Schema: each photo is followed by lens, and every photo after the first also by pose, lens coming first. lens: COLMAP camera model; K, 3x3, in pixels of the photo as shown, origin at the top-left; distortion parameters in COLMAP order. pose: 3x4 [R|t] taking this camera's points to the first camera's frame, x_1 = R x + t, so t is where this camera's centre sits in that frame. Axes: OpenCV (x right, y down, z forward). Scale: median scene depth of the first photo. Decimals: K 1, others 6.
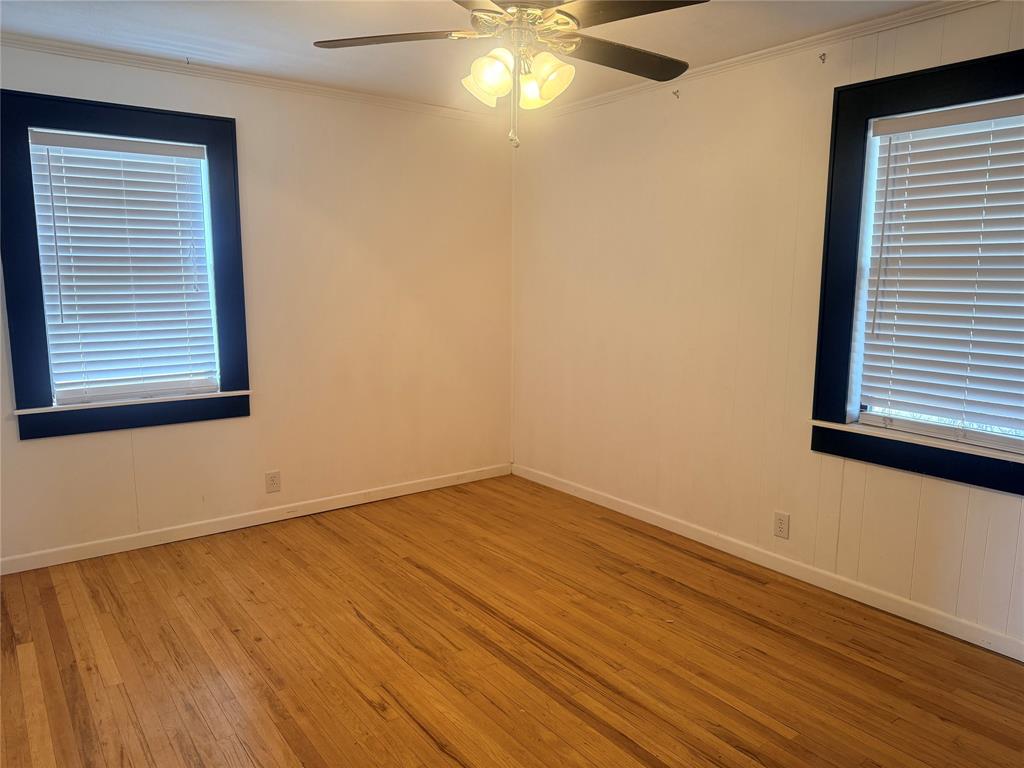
lens RADIAL K [[716.4, 0, 512.8], [0, 716.4, 387.0], [0, 0, 1]] dist [0.102161, -0.130460]
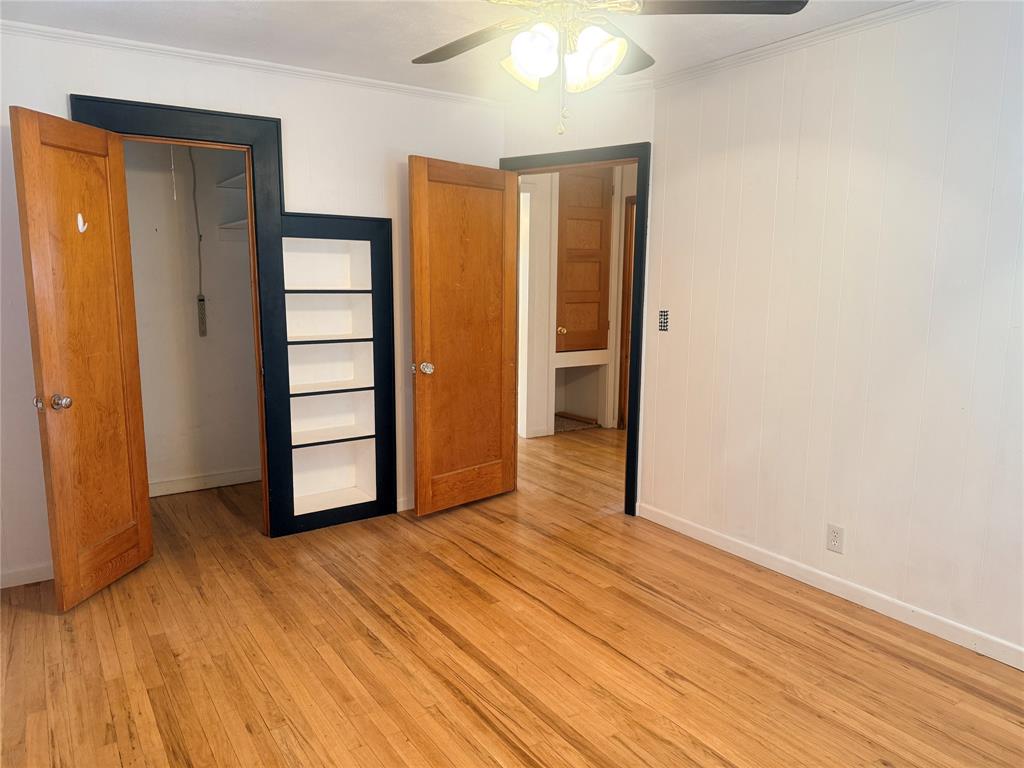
lens RADIAL K [[716.4, 0, 512.8], [0, 716.4, 387.0], [0, 0, 1]] dist [0.102161, -0.130460]
pose [[-0.998247, -0.023773, 0.054207, 0.006533], [-0.006674, 0.955167, 0.295991, -0.273540], [-0.058813, 0.295110, -0.953651, 1.799568]]
